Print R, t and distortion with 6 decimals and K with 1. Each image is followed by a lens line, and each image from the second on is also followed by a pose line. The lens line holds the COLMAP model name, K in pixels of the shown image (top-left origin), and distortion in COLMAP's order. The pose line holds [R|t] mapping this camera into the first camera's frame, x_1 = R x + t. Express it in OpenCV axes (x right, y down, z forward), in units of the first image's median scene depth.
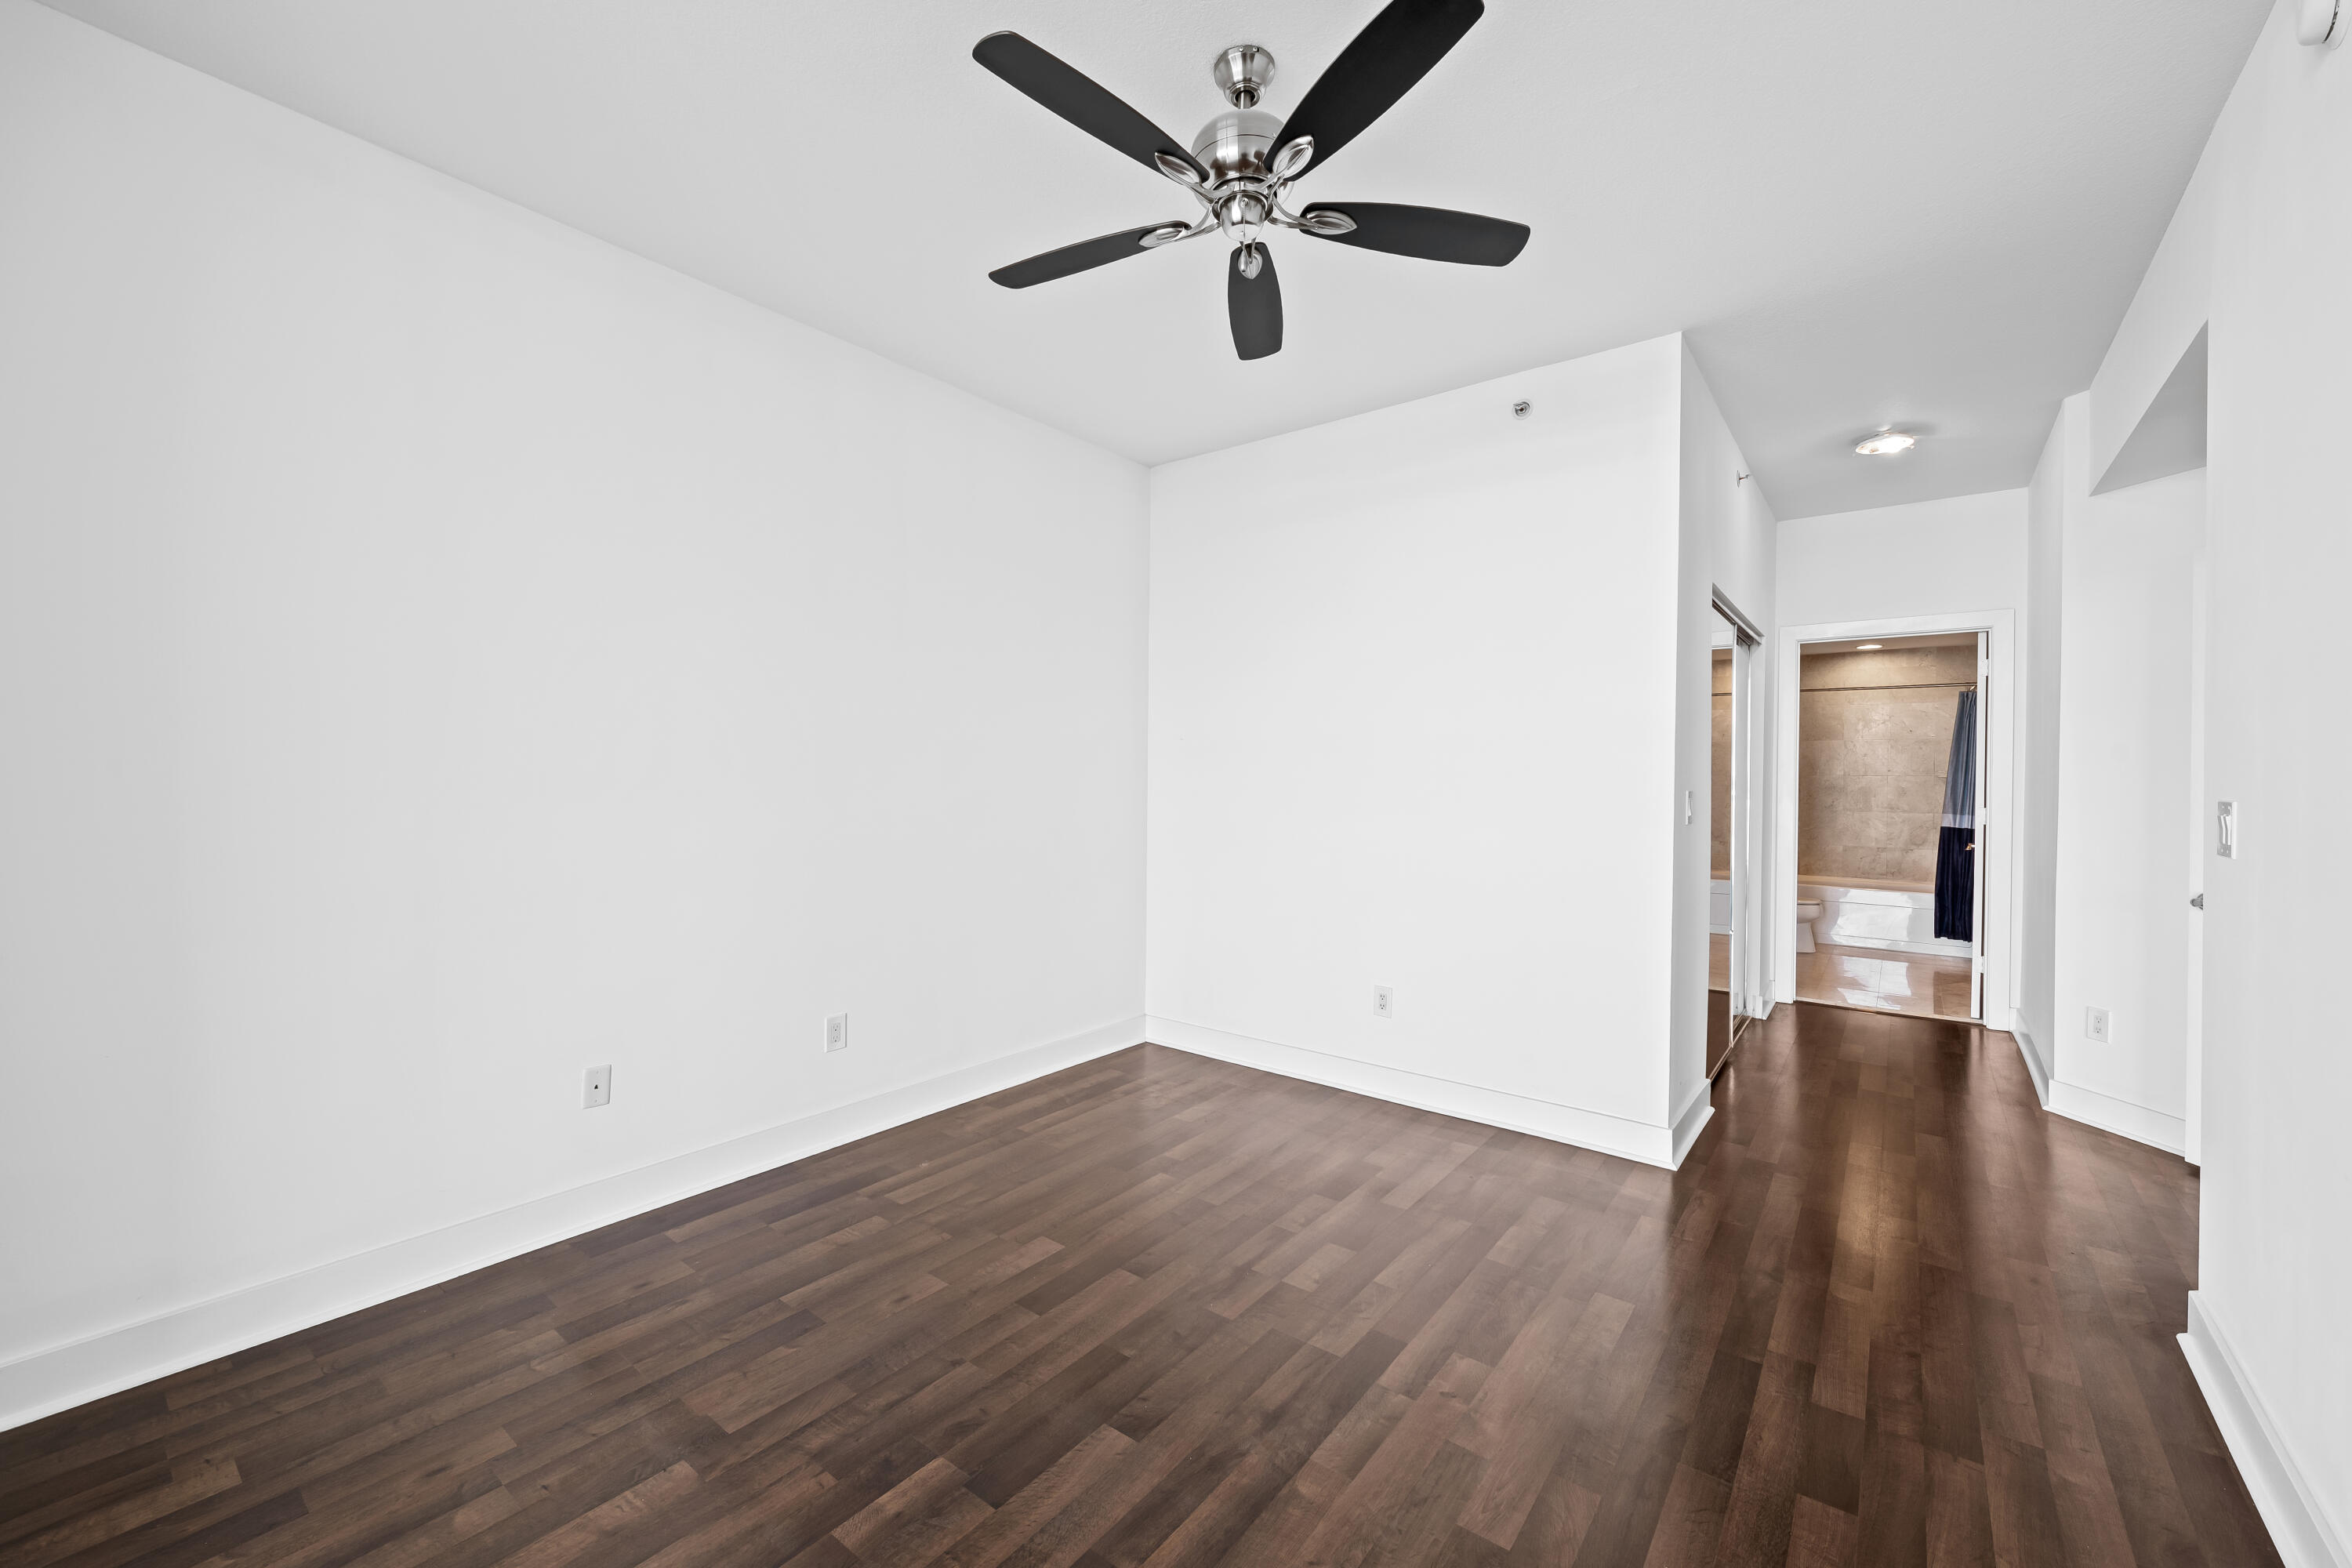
lens RADIAL K [[937.4, 0, 1175.5], [0, 937.4, 777.4], [0, 0, 1]] dist [-0.001279, -0.000281]
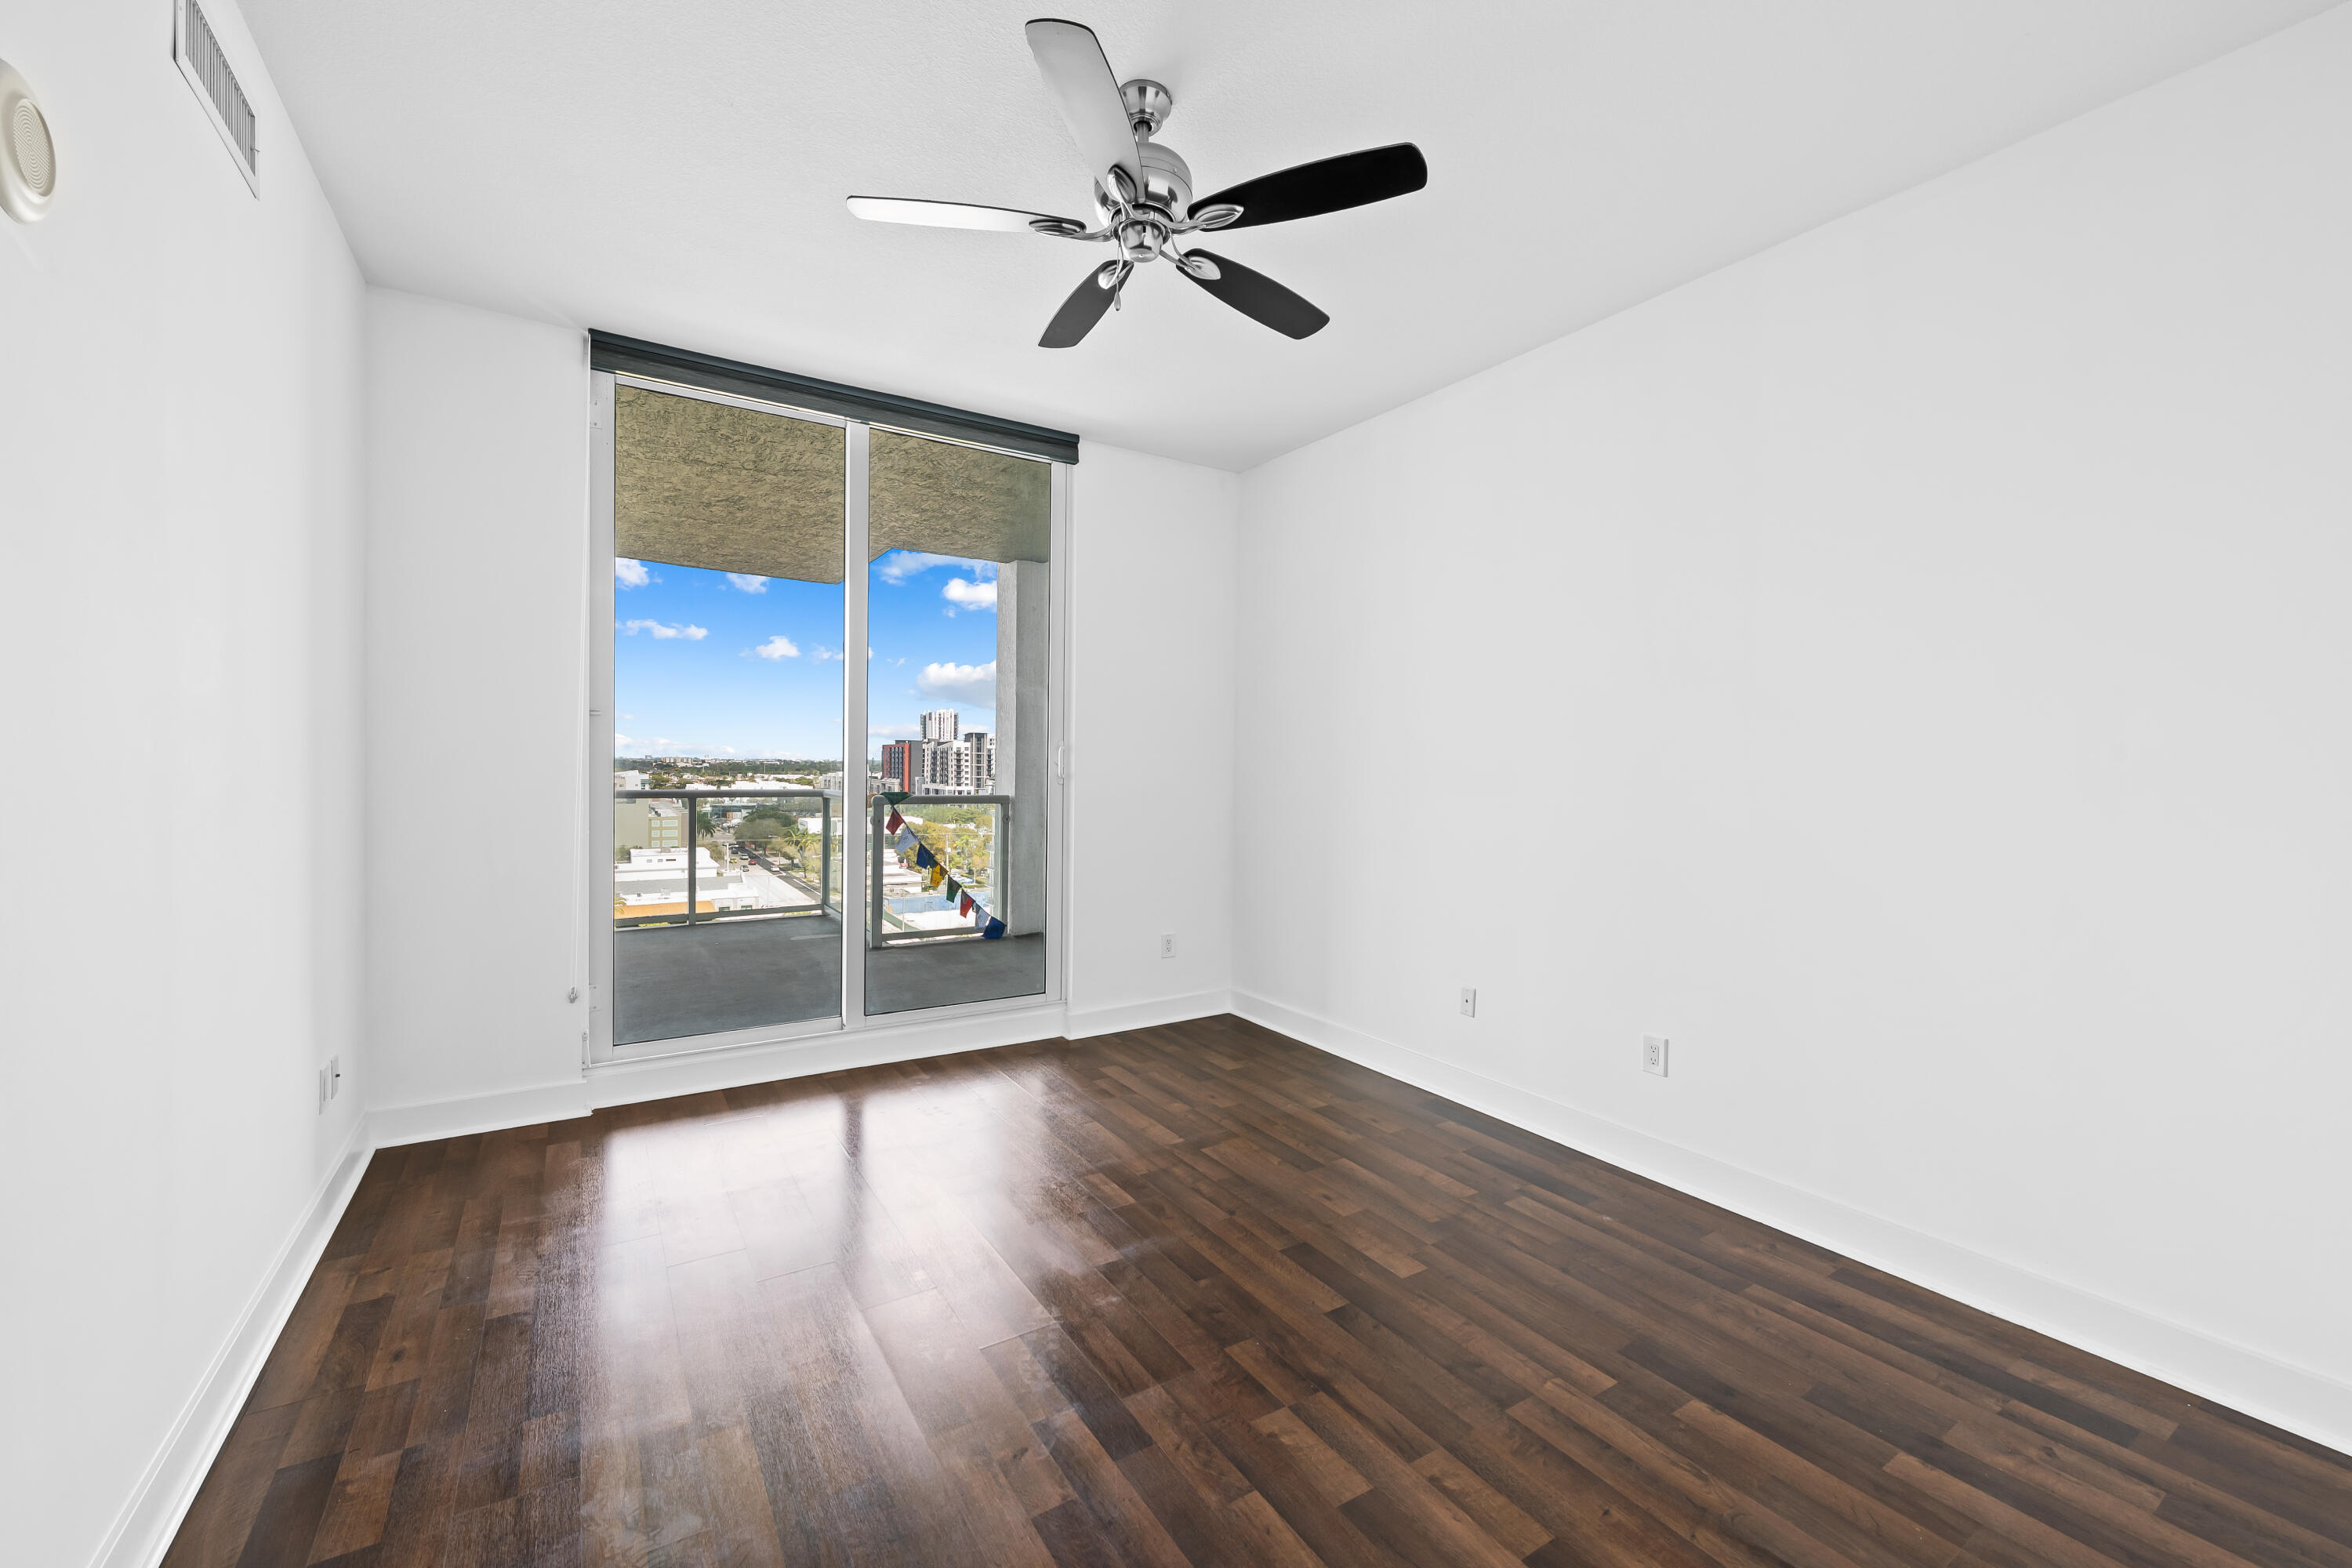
lens RADIAL K [[937.4, 0, 1175.8], [0, 937.4, 777.6], [0, 0, 1]] dist [-0.001279, -0.000281]
pose [[-0.339158, 0.000439, -0.940729, 0.847530], [-0.018964, 0.999793, 0.007304, 0.006315], [0.940538, 0.020317, -0.339079, 1.122844]]
